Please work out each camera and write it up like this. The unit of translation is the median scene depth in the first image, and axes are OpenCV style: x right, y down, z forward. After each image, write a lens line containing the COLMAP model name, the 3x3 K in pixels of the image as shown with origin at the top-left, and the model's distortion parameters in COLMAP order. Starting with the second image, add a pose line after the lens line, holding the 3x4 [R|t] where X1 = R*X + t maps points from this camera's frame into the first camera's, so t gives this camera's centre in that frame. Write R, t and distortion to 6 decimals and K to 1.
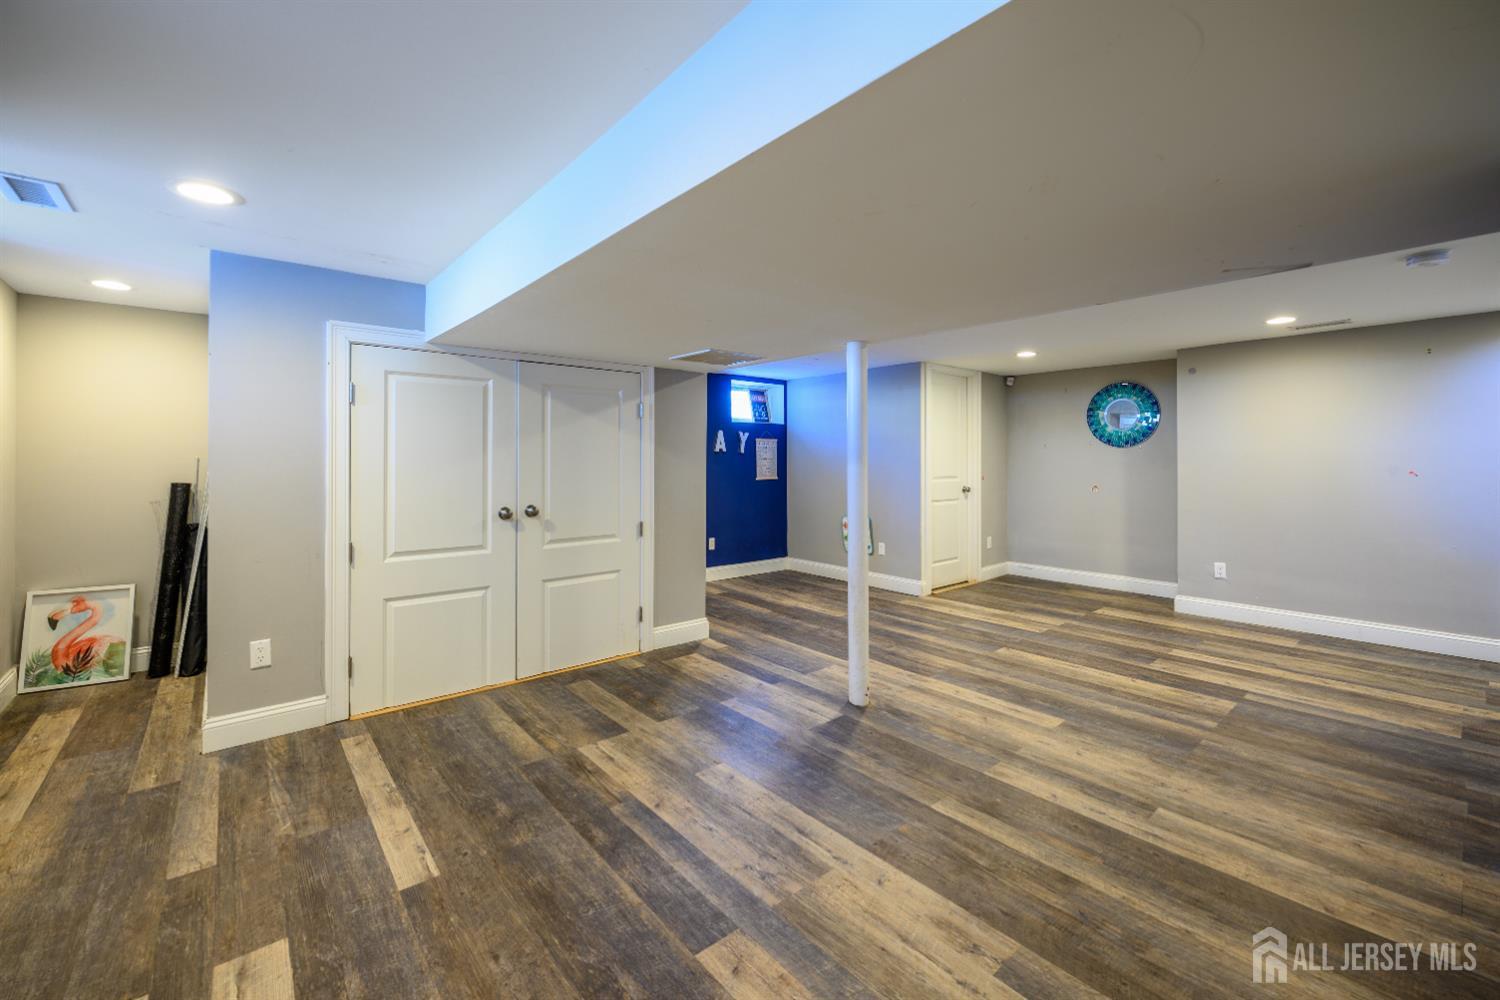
lens RADIAL K [[617.4, 0, 753.0], [0, 617.4, 469.1], [0, 0, 1]] dist [0.000782, 0.000406]
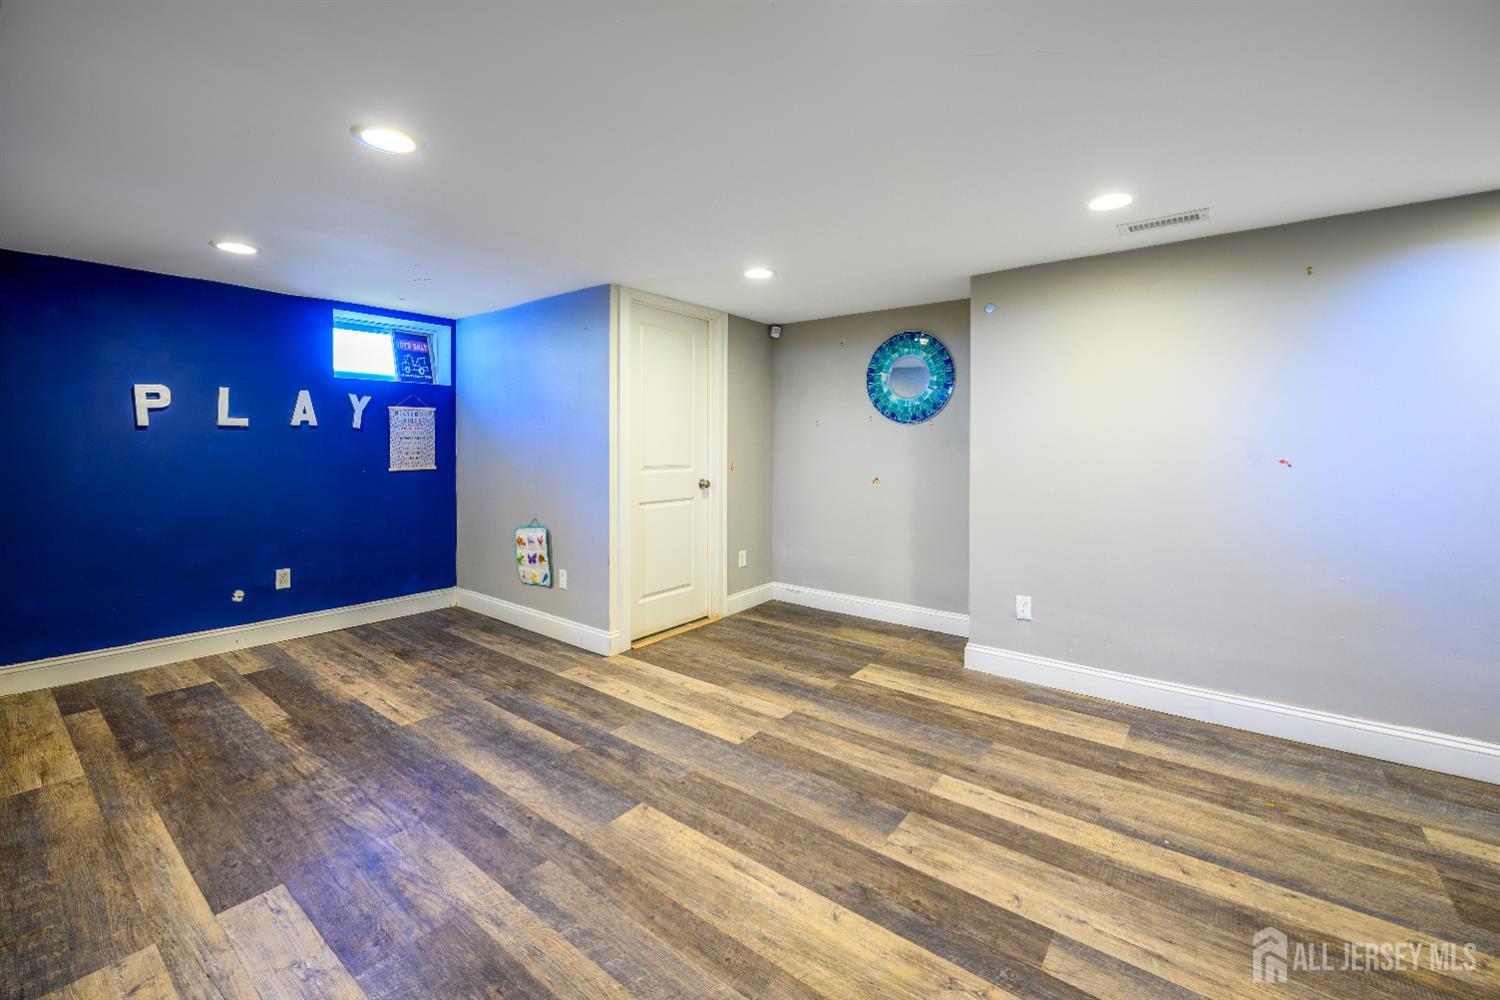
lens RADIAL K [[617.4, 0, 760.9], [0, 617.4, 453.1], [0, 0, 1]] dist [0.000782, 0.000406]
pose [[0.977374, 0.000334, 0.211517, 0.282744], [-0.000552, 0.999999, 0.000971, -0.001888], [-0.211516, -0.001066, 0.977374, 0.342386]]
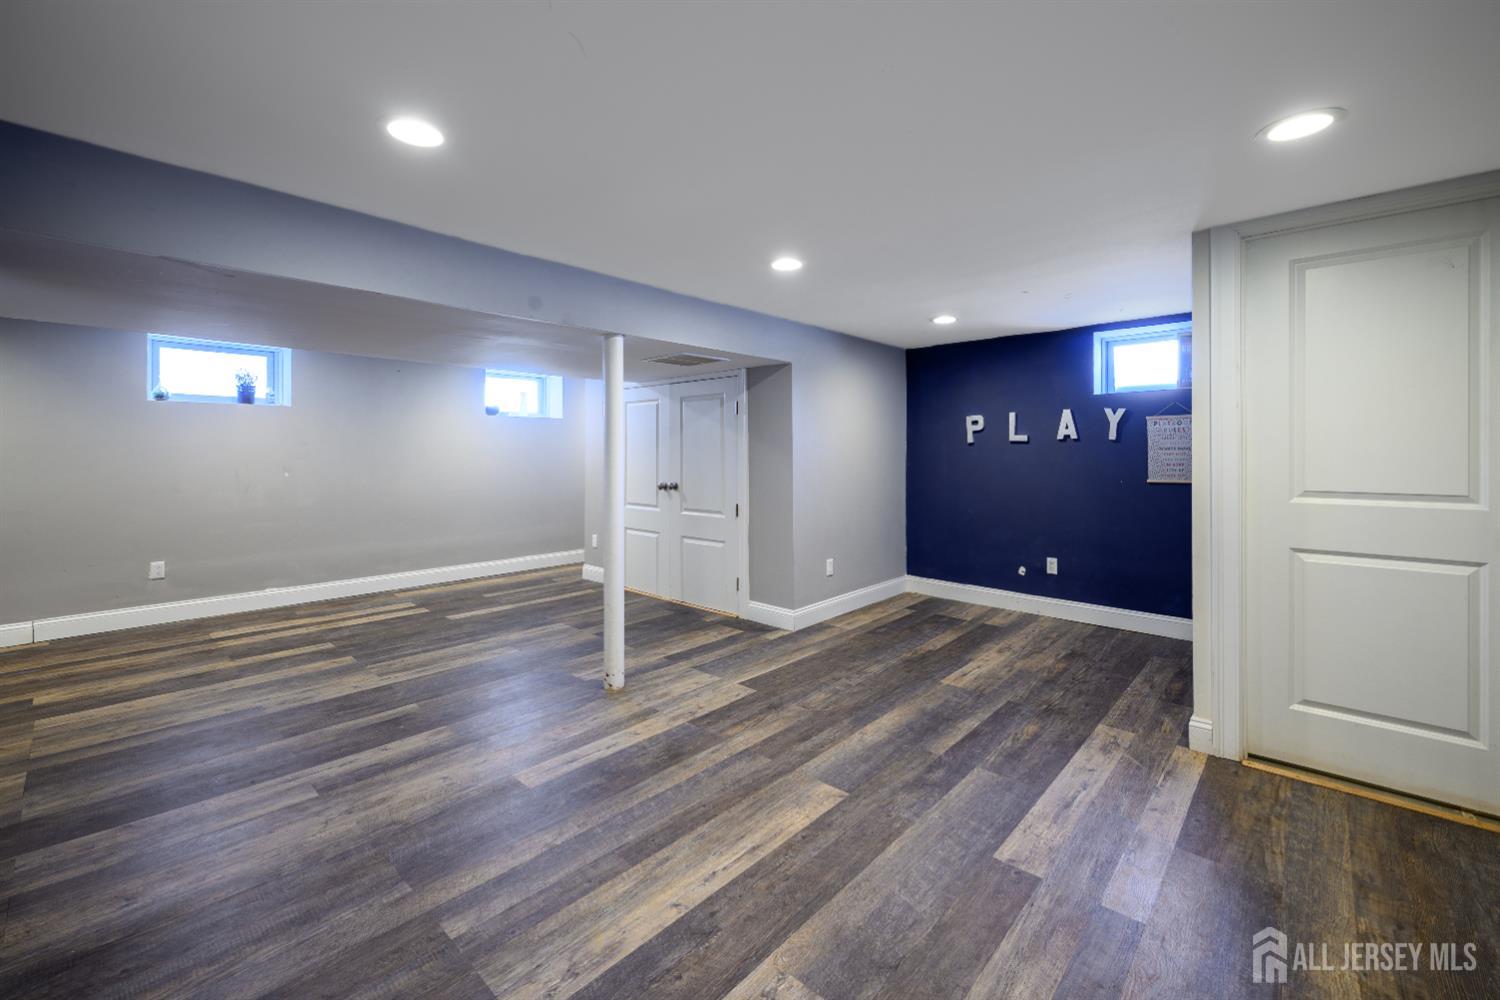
lens RADIAL K [[617.4, 0, 745.4], [0, 617.4, 455.1], [0, 0, 1]] dist [0.000782, 0.000406]
pose [[0.116873, 0.002740, -0.993143, 0.669229], [-0.014590, 0.999893, 0.001042, -0.005336], [0.993040, 0.014369, 0.116901, 0.604128]]
